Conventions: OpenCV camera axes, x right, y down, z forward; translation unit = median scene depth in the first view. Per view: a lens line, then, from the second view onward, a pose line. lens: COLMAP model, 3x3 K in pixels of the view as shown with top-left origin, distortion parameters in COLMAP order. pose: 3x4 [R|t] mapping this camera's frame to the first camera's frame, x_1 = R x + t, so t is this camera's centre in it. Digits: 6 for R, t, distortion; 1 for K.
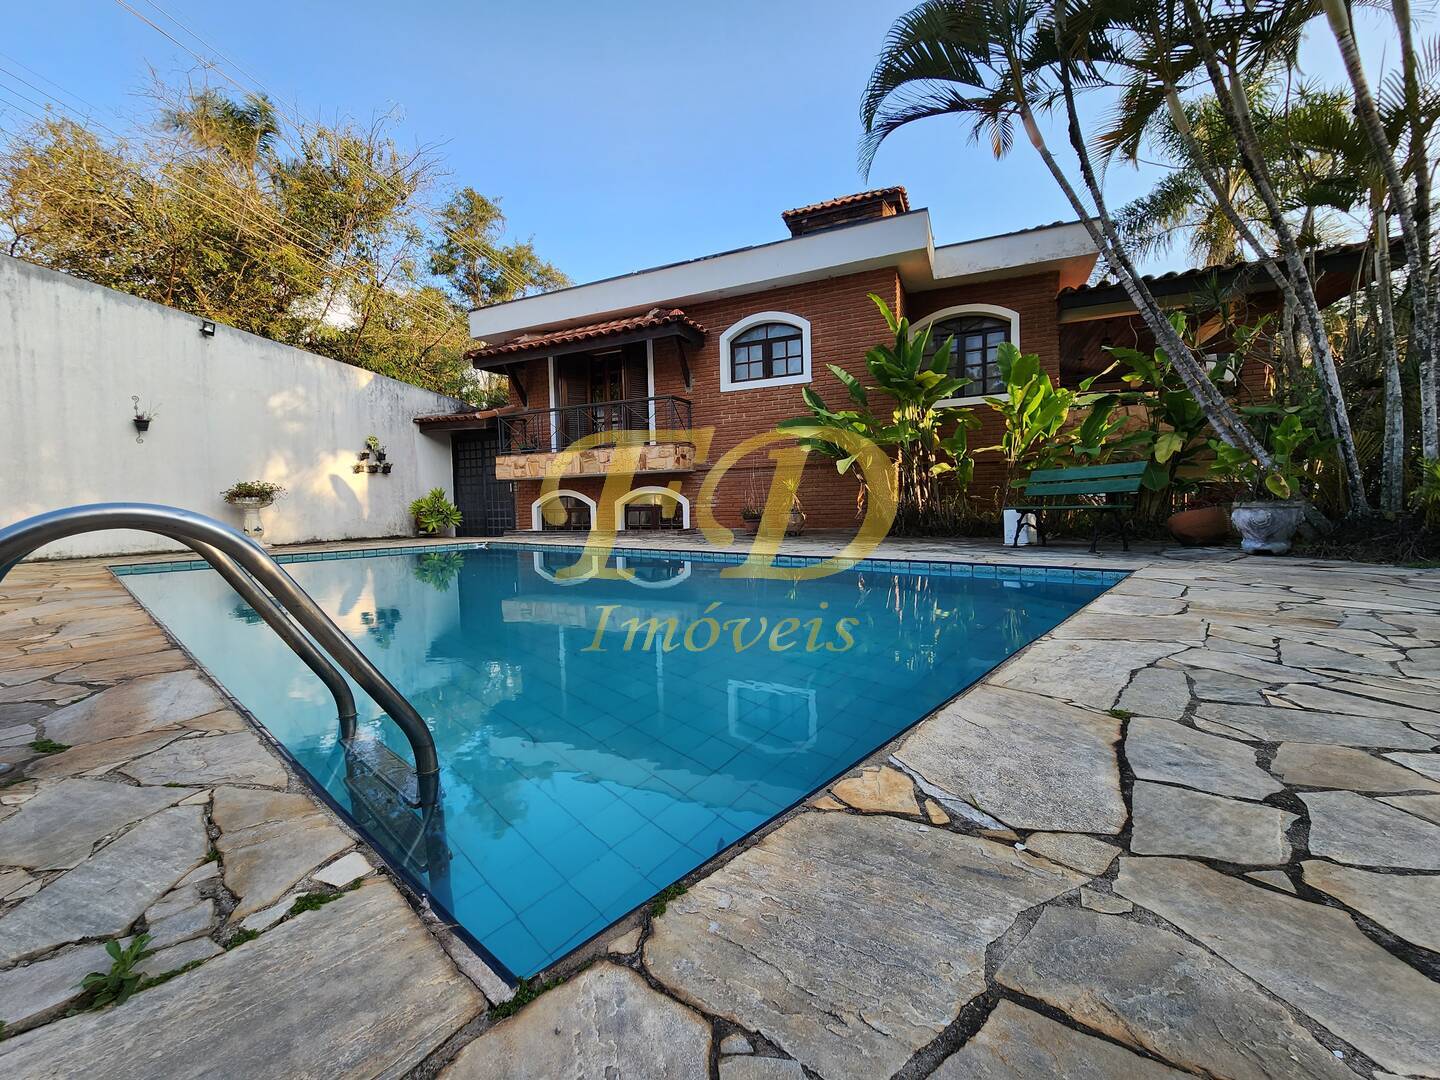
lens RADIAL K [[595.9, 0, 709.6], [0, 595.9, 539.0], [0, 0, 1]] dist [-0.007183, 0.000809]
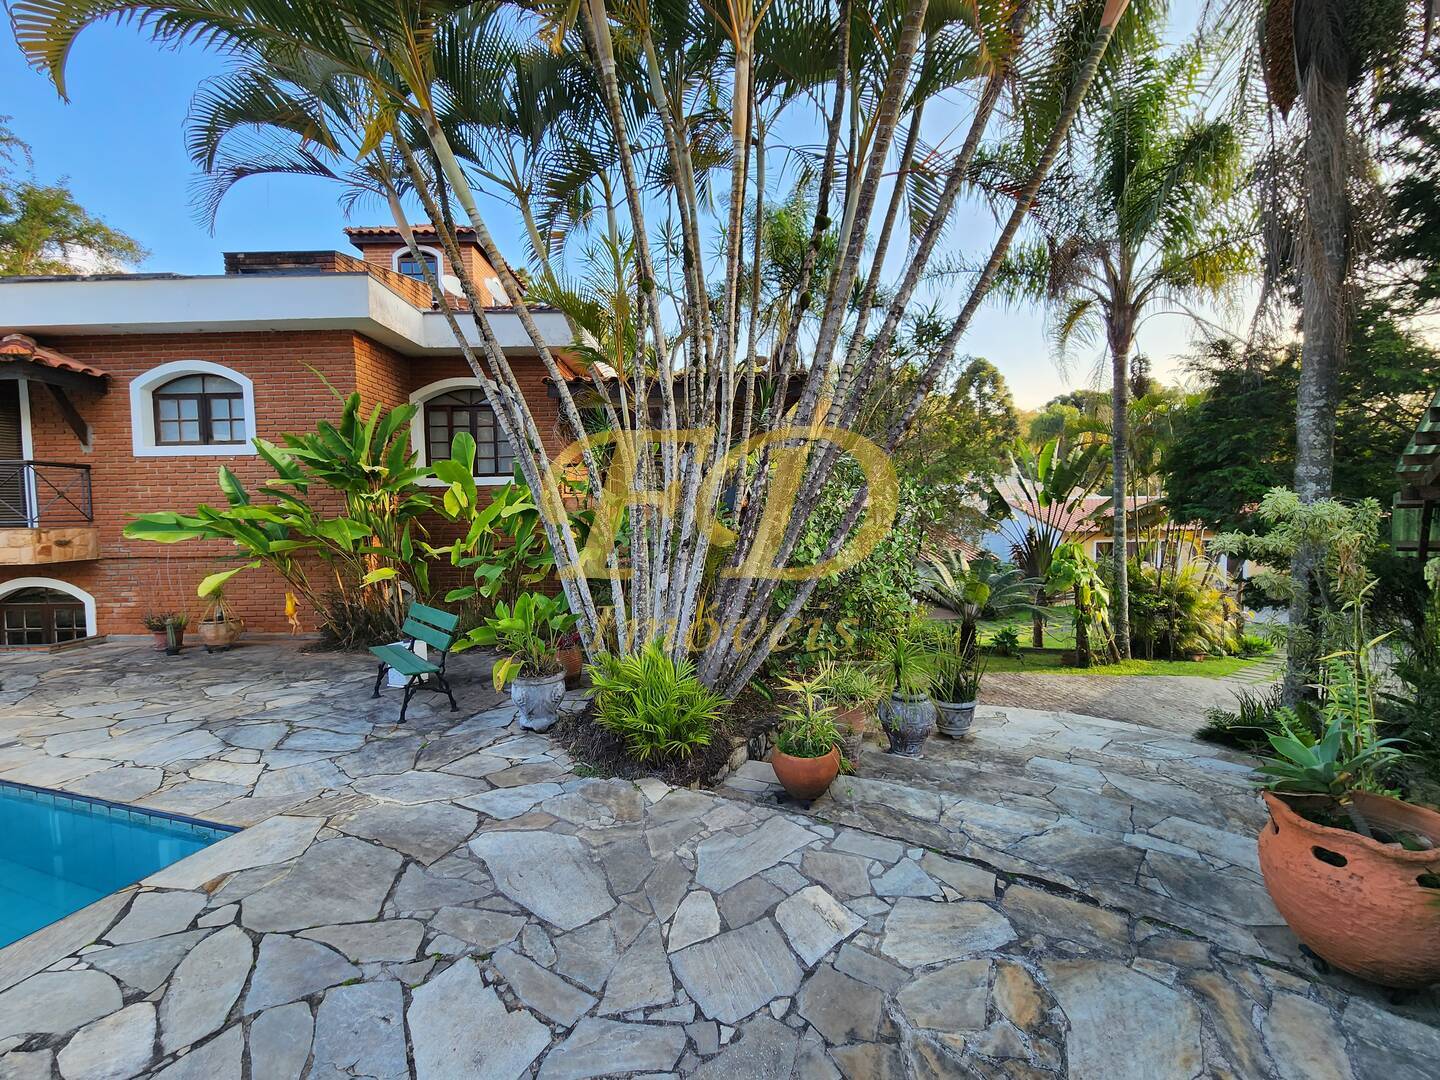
lens RADIAL K [[595.9, 0, 721.1], [0, 595.9, 537.9], [0, 0, 1]] dist [-0.007183, 0.000809]
pose [[0.898336, -0.009364, 0.439210, 0.360160], [0.018543, 0.999690, -0.016614, -0.118600], [-0.438918, 0.023069, 0.898231, 0.003054]]
